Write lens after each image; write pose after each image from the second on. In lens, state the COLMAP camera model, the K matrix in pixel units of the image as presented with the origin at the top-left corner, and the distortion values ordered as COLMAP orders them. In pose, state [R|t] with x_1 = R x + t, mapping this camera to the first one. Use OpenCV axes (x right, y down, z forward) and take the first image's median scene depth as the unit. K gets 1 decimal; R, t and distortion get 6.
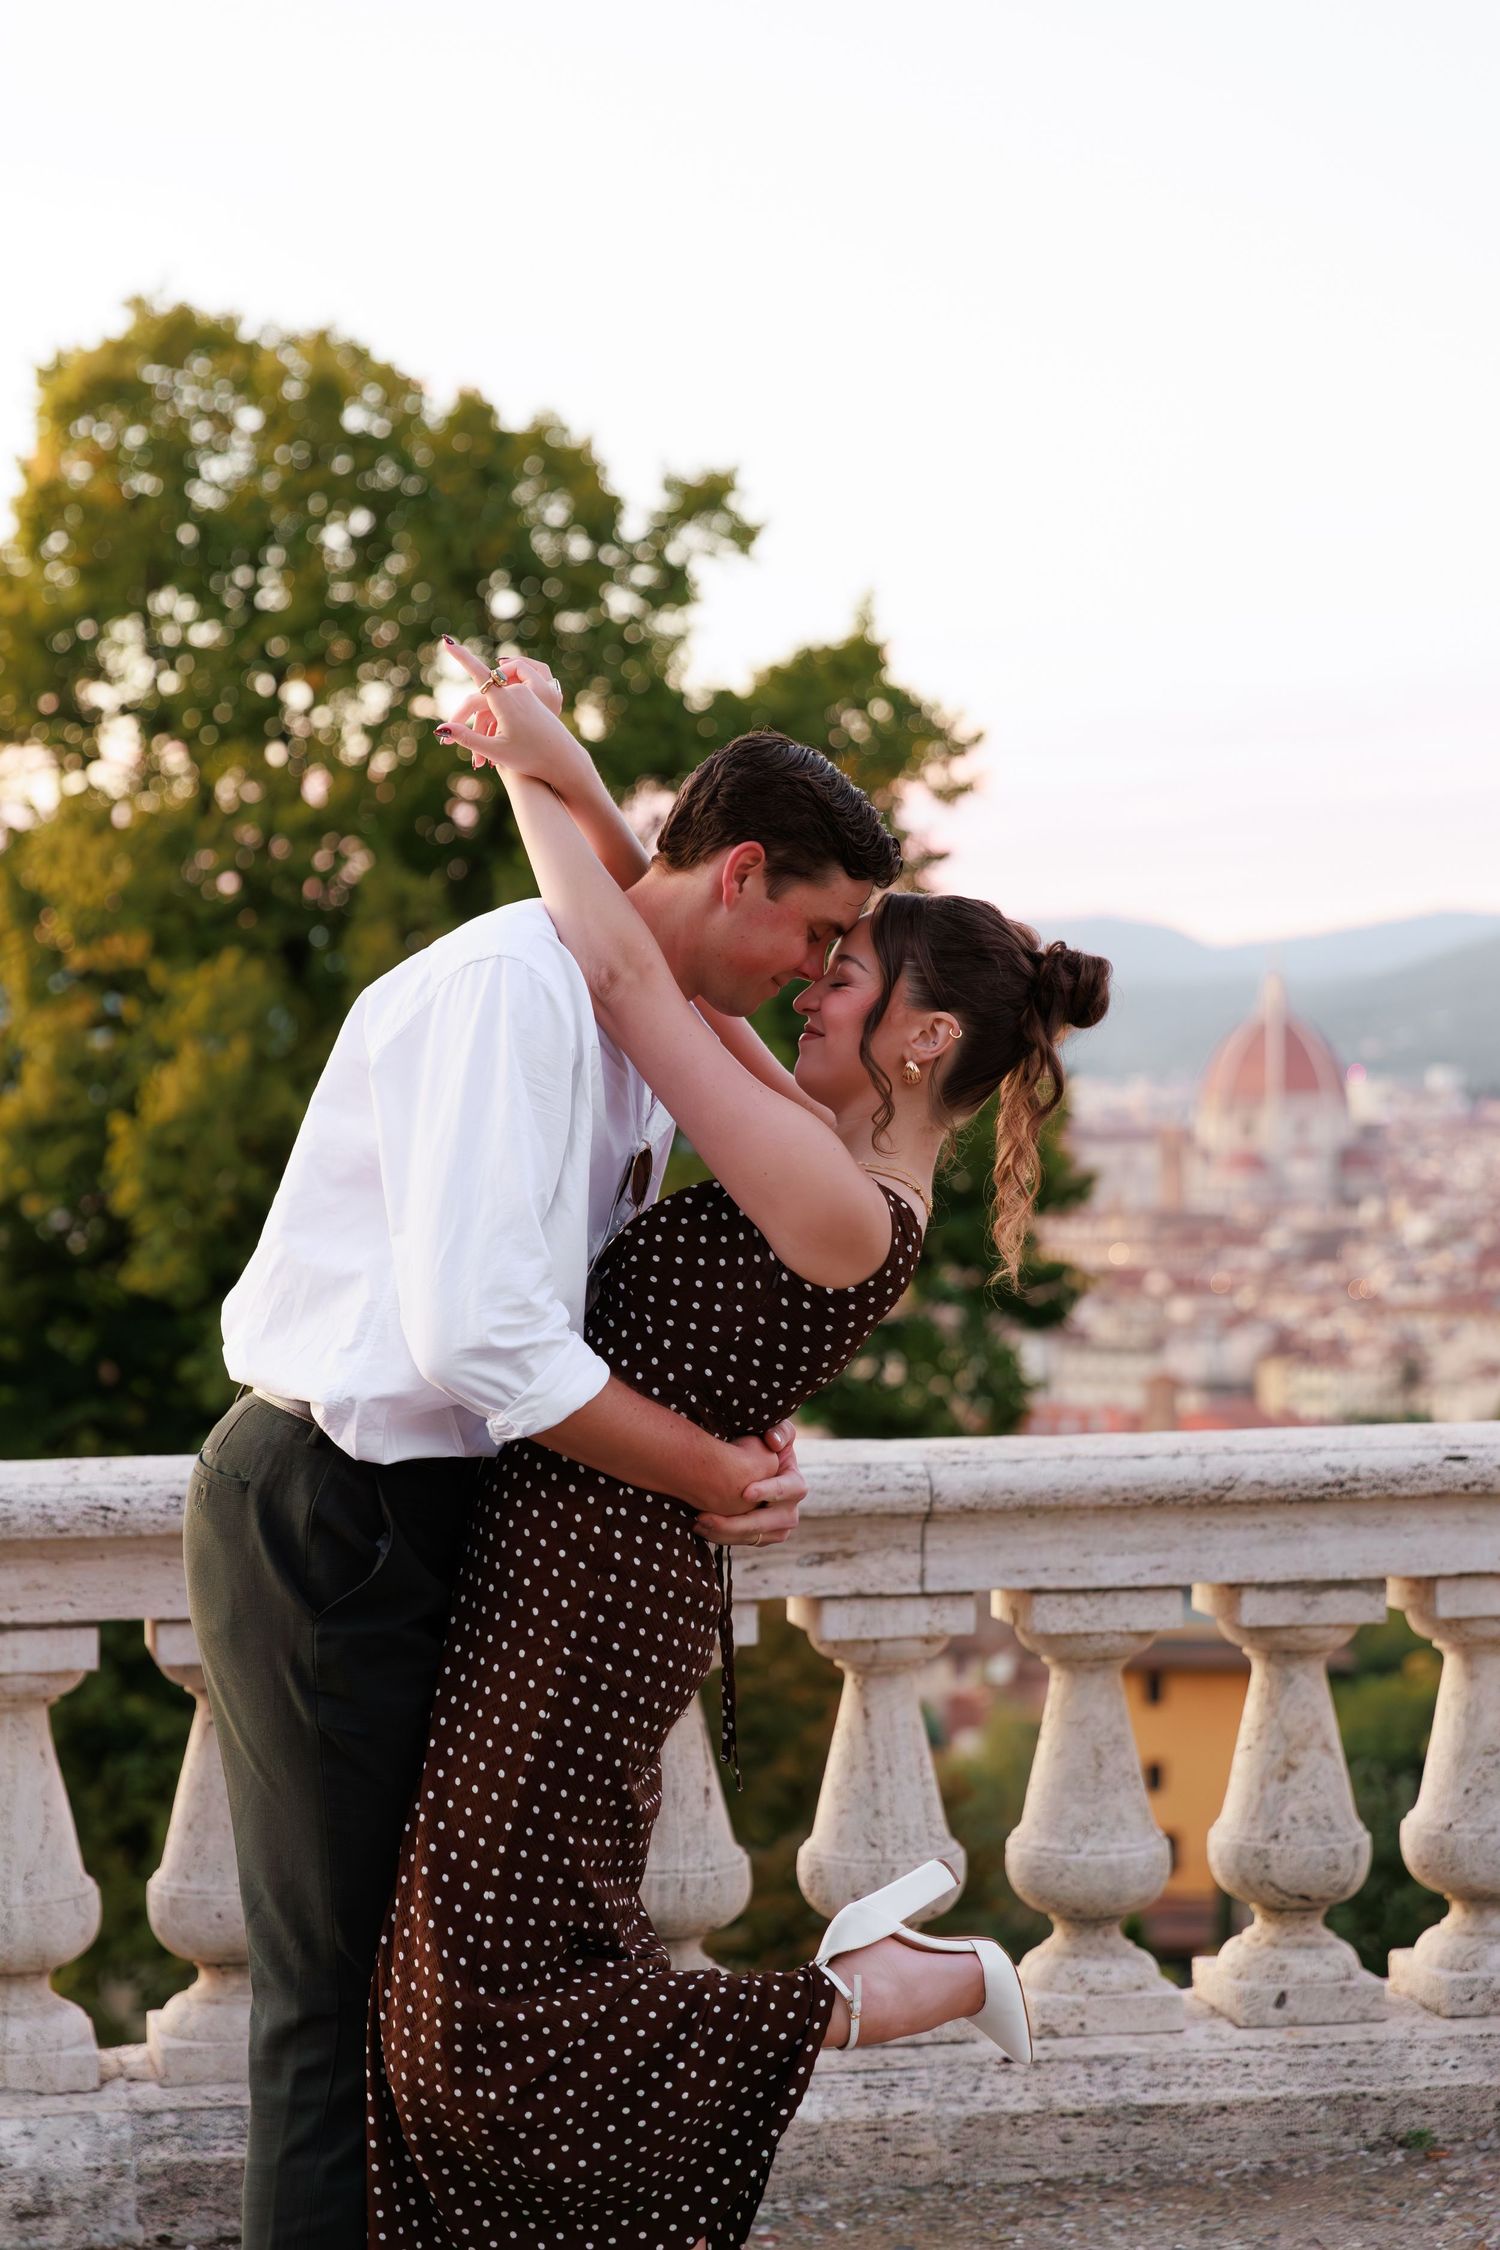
lens RADIAL K [[4320.8, 0, 750.0], [0, 4320.8, 1125.0], [0, 0, 1]] dist [0.000195, 0.026855]
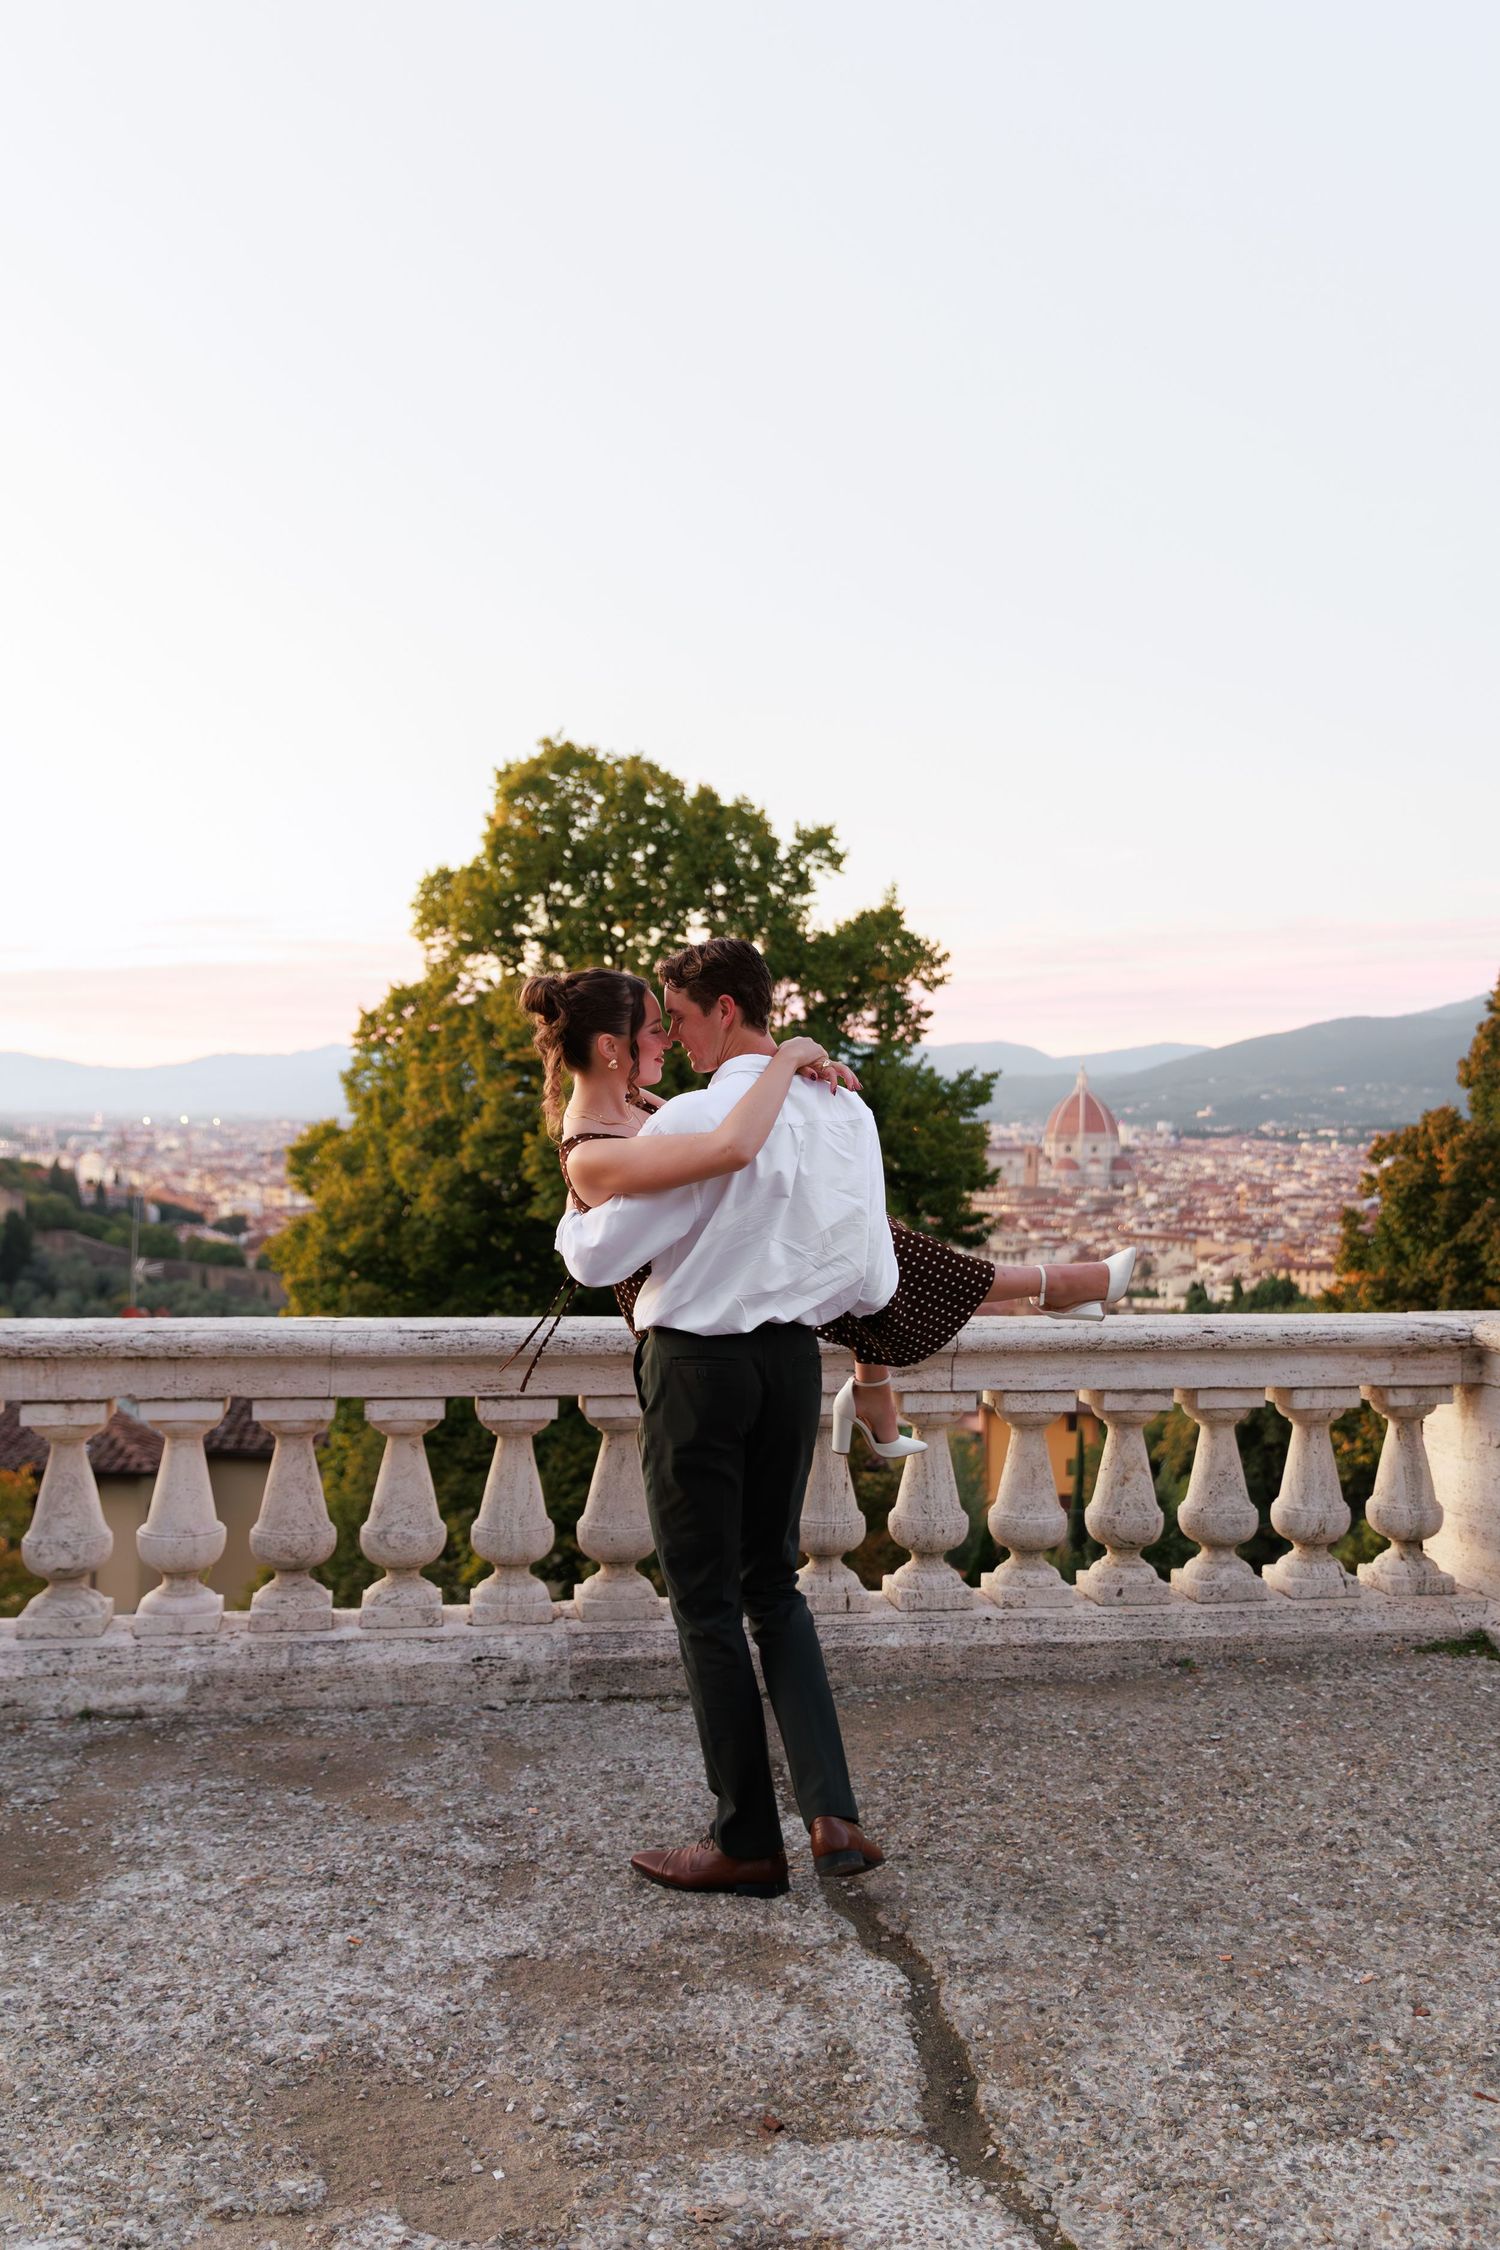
lens RADIAL K [[2099.5, 0, 798.1], [0, 2099.5, 1045.7], [0, 0, 1]] dist [0.002378, -0.004556]
pose [[0.999656, 0.022299, -0.013824, -0.023241], [-0.022899, 0.998731, -0.044851, -0.010675], [0.012807, 0.045153, 0.998898, -0.019411]]
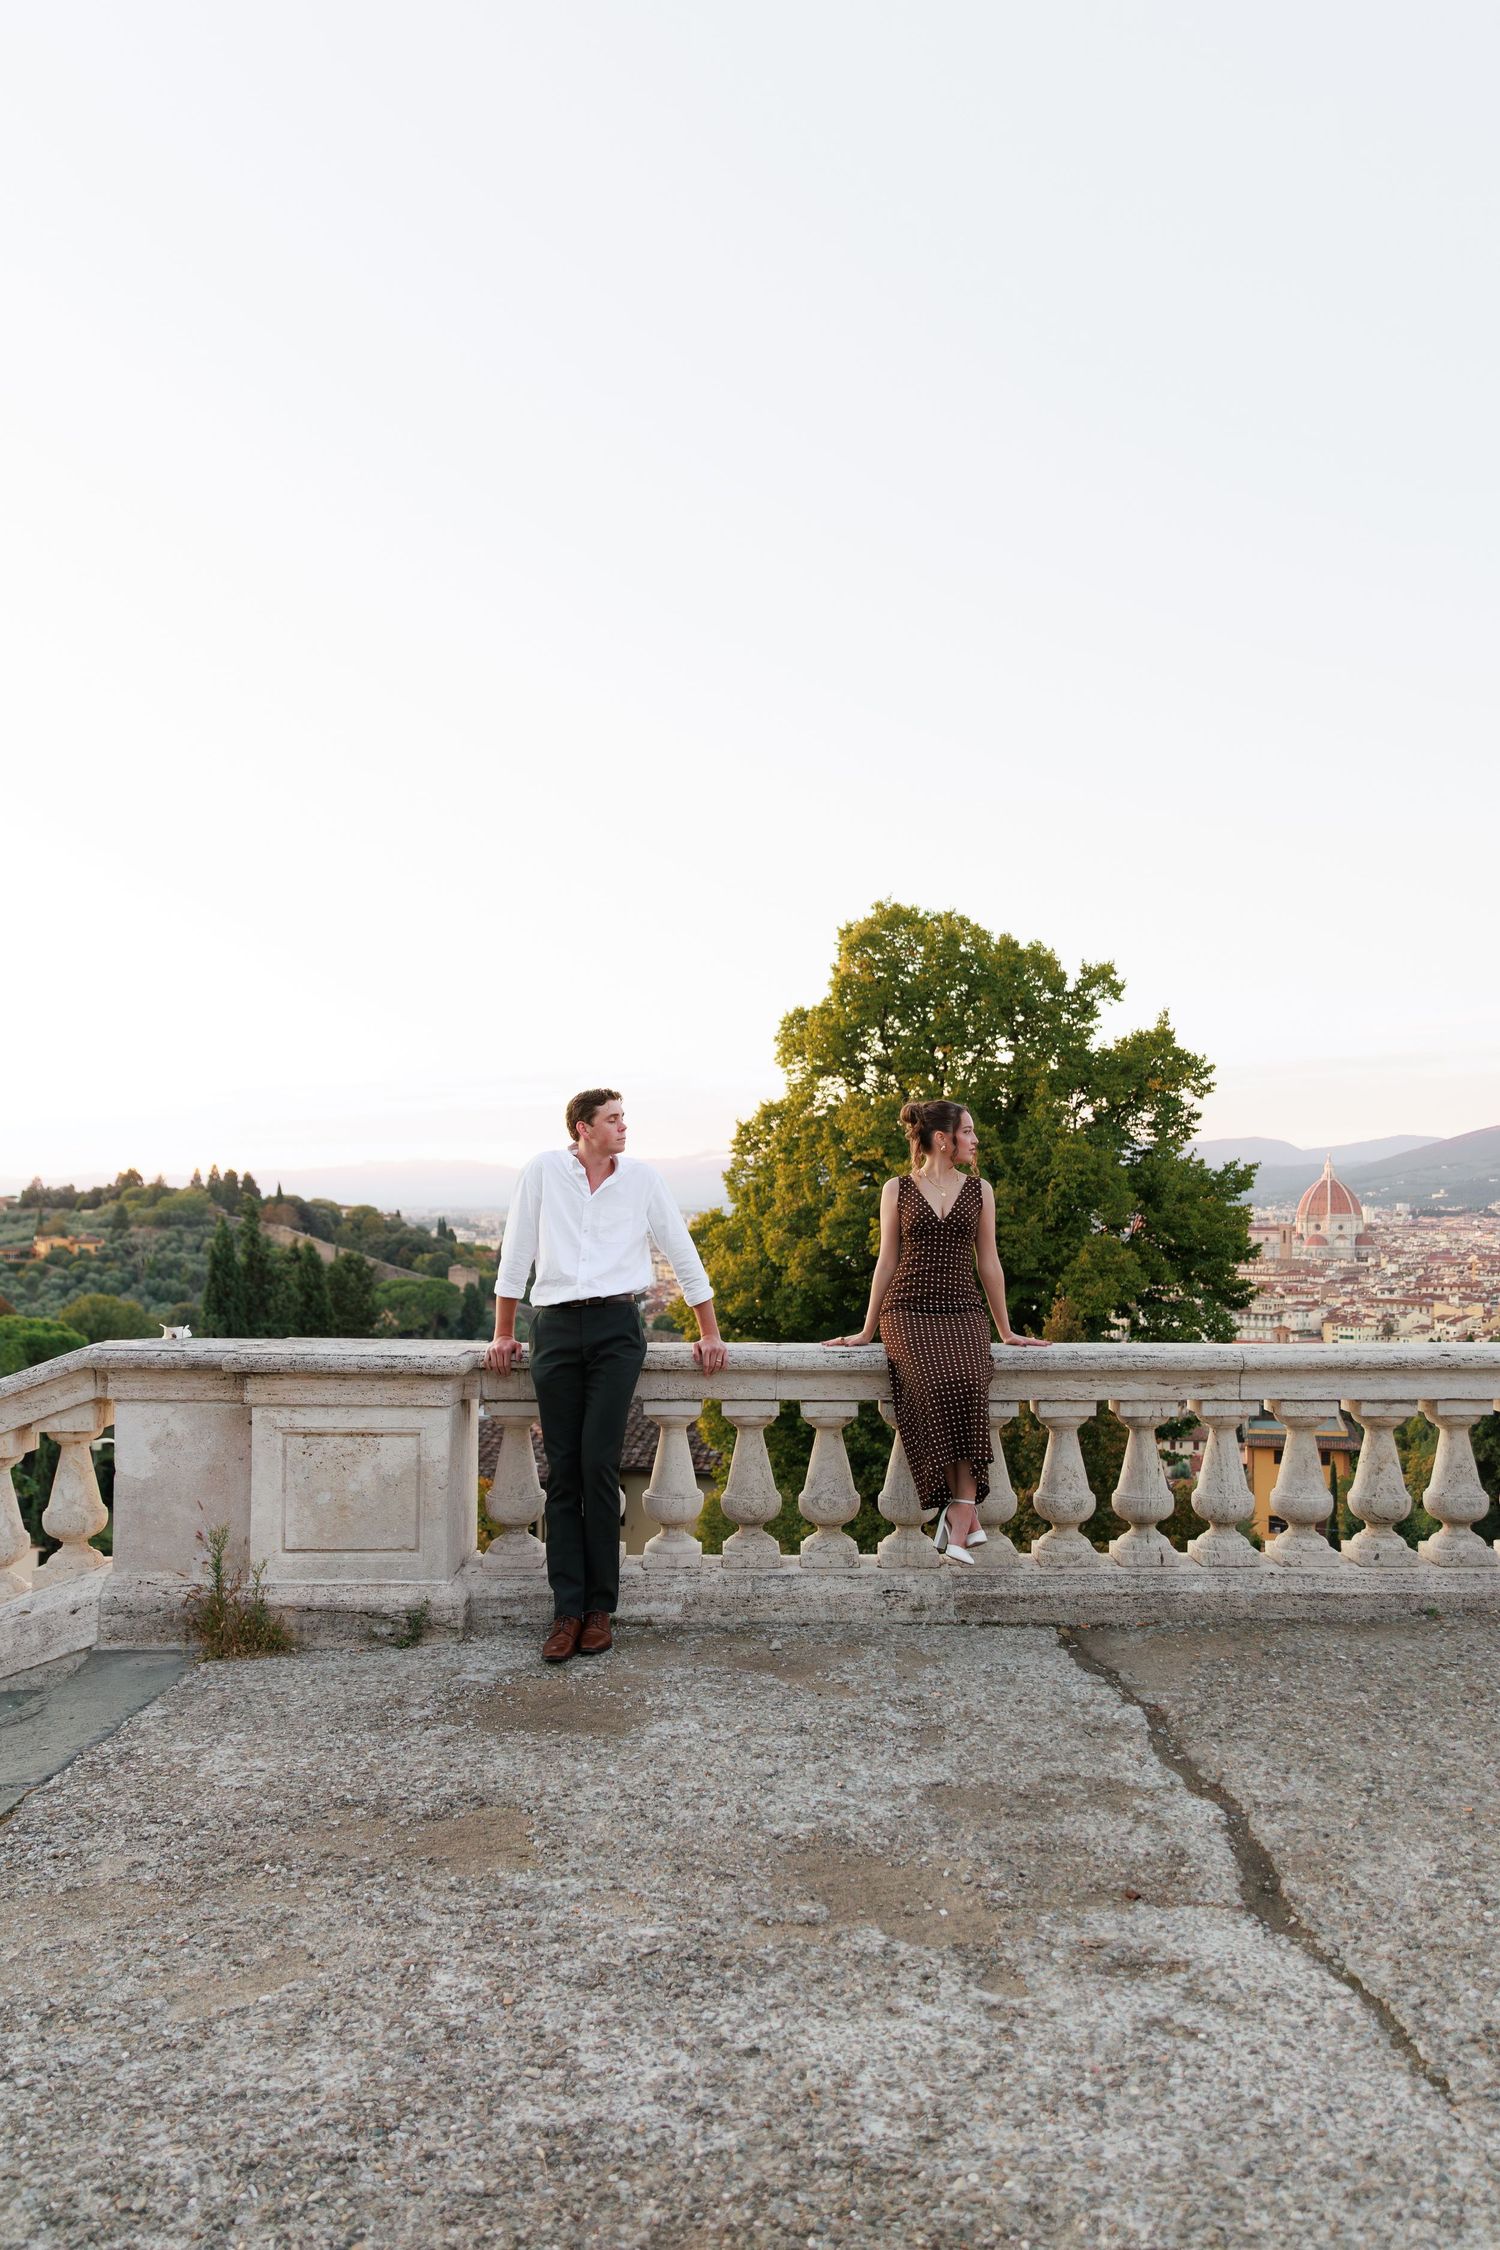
lens RADIAL K [[1708.8, 0, 774.1], [0, 1708.8, 1147.6], [0, 0, 1]] dist [-0.002924, 0.003308]
pose [[0.981459, 0.002789, -0.191653, -0.041346], [-0.011010, 0.999064, -0.041841, -0.002294], [0.191357, 0.043176, 0.980571, -0.118676]]
